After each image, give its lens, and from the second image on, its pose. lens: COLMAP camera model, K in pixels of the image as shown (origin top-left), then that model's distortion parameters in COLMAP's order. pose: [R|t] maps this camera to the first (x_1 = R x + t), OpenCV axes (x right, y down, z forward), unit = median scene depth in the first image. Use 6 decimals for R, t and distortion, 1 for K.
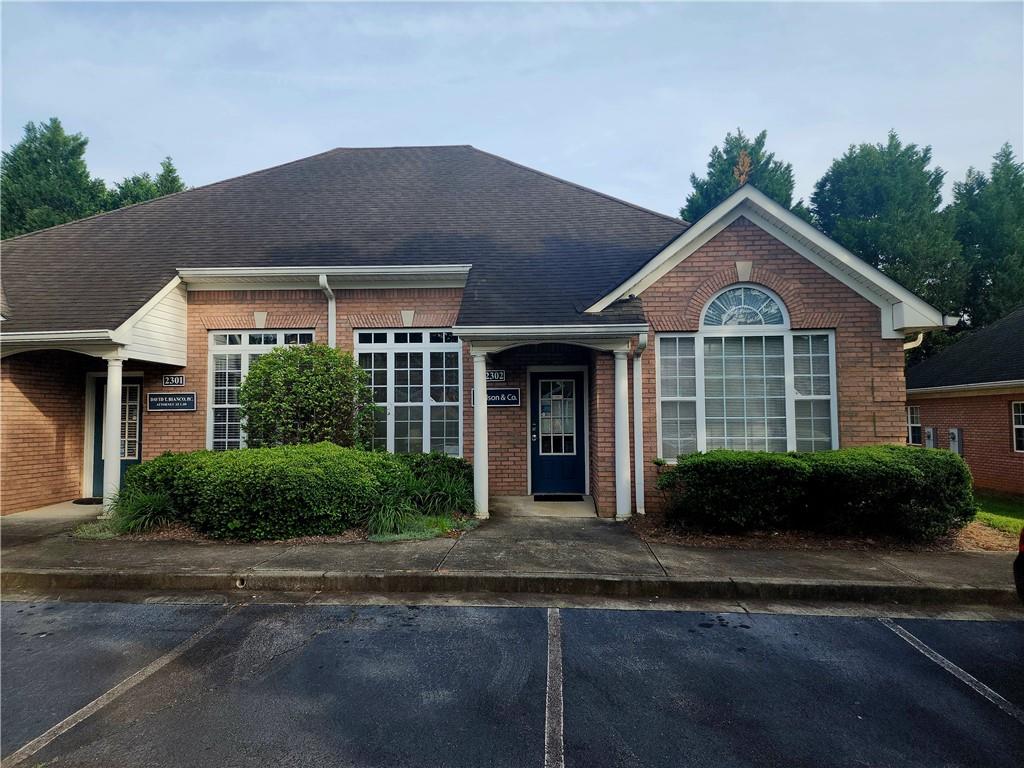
lens RADIAL K [[695.5, 0, 517.9], [0, 695.5, 384.7], [0, 0, 1]] dist [0.099349, -0.106552]
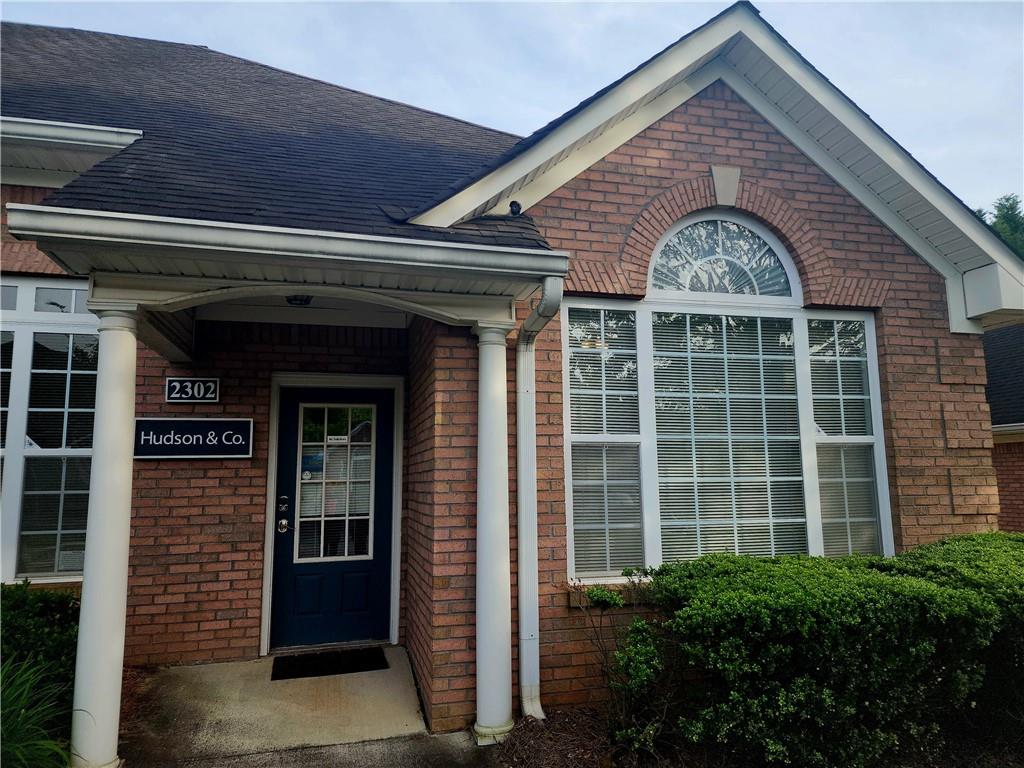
lens RADIAL K [[695.5, 0, 517.9], [0, 695.5, 384.7], [0, 0, 1]] dist [0.099349, -0.106552]
pose [[0.953397, 0.035276, 0.299651, 0.033563], [-0.008821, 0.995976, -0.089183, 0.026065], [-0.301591, 0.082383, 0.949872, 0.573261]]
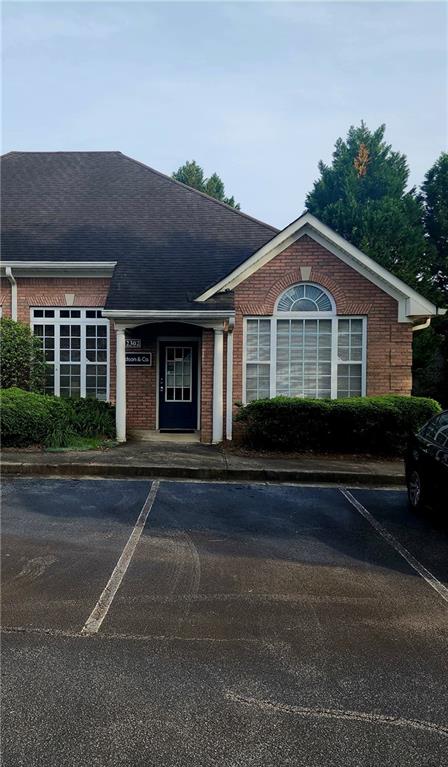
lens RADIAL K [[714.7, 0, 172.7], [0, 714.7, 398.4], [0, 0, 1]] dist [0.101873, -0.004903]
pose [[0.999861, 0.016382, -0.003144, 0.058906], [-0.016102, 0.997083, 0.074602, -0.012565], [0.004357, -0.074541, 0.997208, -0.478340]]
